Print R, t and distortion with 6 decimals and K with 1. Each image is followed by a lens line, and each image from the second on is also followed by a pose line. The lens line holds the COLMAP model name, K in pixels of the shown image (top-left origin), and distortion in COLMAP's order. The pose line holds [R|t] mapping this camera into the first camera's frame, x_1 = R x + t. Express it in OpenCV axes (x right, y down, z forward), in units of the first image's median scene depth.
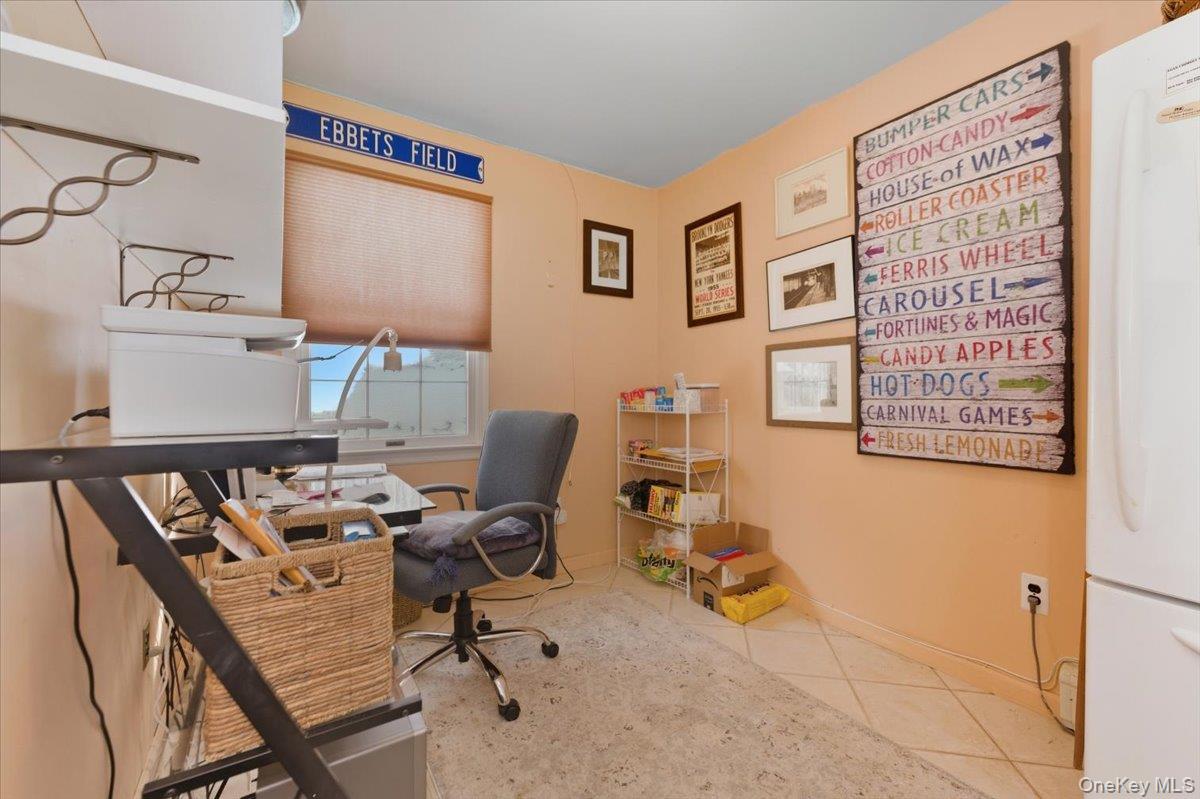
lens RADIAL K [[482.5, 0, 600.3], [0, 482.5, 396.8], [0, 0, 1]] dist [0.000722, 0.000260]
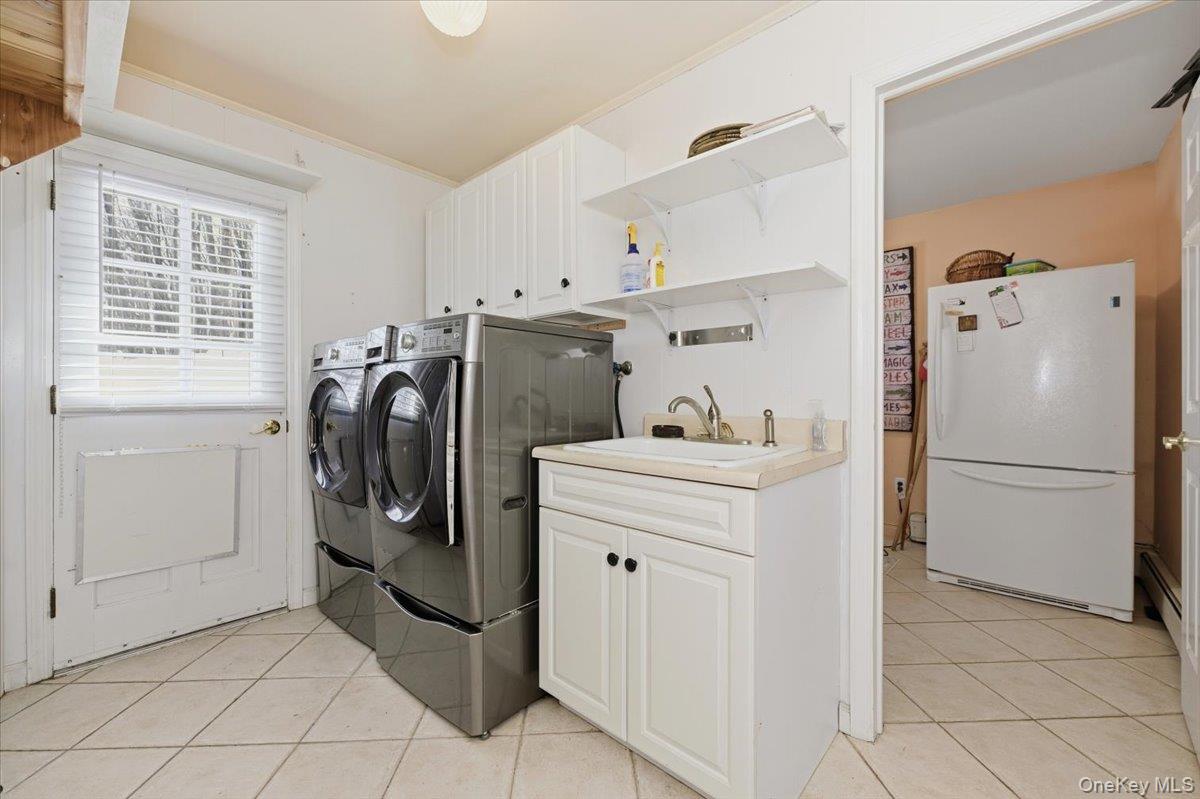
lens RADIAL K [[482.5, 0, 598.3], [0, 482.5, 396.9], [0, 0, 1]] dist [0.000722, 0.000260]
pose [[0.968478, -0.004853, 0.249051, -1.052227], [0.004848, 0.999988, 0.000634, -0.015288], [-0.249051, 0.000593, 0.968490, -0.852296]]
